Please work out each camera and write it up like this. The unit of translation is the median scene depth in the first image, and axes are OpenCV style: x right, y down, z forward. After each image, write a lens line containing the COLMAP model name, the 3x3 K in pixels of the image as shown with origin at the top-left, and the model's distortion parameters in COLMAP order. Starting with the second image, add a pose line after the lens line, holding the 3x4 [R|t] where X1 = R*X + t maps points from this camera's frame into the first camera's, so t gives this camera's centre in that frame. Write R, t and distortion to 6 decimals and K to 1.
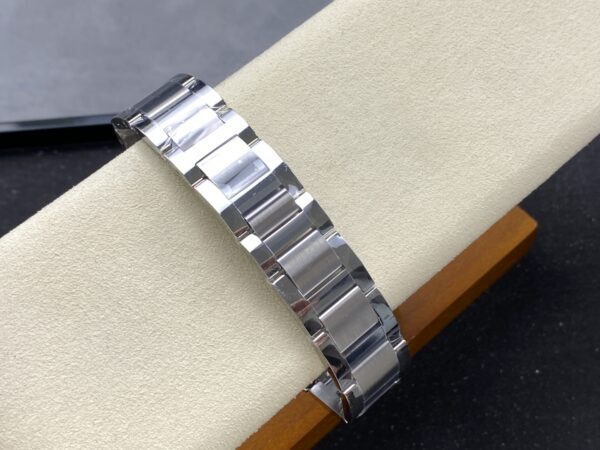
lens RADIAL K [[917.7, 0, 287.1], [0, 917.7, 226.2], [0, 0, 1]] dist [0.158467, -0.732535]
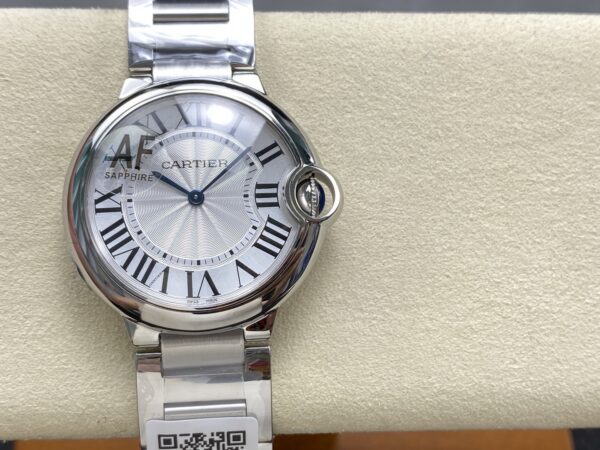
lens RADIAL K [[917.7, 0, 287.1], [0, 917.7, 226.2], [0, 0, 1]] dist [0.158467, -0.732535]
pose [[0.770914, 0.601038, -0.210822, 0.198670], [-0.599679, 0.796452, 0.077778, -0.105900], [0.214657, 0.066466, 0.974425, 0.347526]]
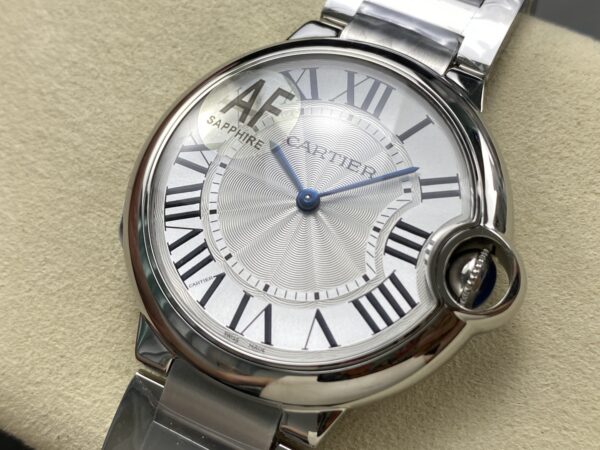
lens RADIAL K [[917.7, 0, 287.1], [0, 917.7, 226.2], [0, 0, 1]] dist [0.158467, -0.732535]
pose [[0.338460, 0.818206, -0.464740, 0.207408], [-0.843200, 0.482945, 0.236174, -0.119722], [0.417683, 0.311933, 0.853369, 0.573238]]
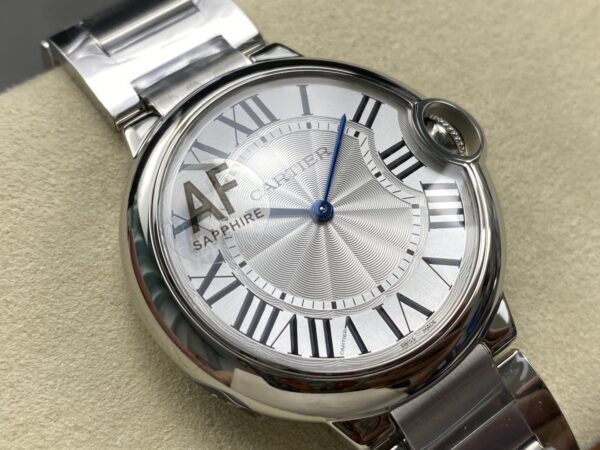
lens RADIAL K [[917.7, 0, 287.1], [0, 917.7, 226.2], [0, 0, 1]] dist [0.158467, -0.732535]
pose [[0.994432, 0.084203, -0.063370, 0.027859], [-0.092155, 0.986509, -0.135305, 0.022577], [0.051122, 0.140392, 0.988775, 0.517841]]
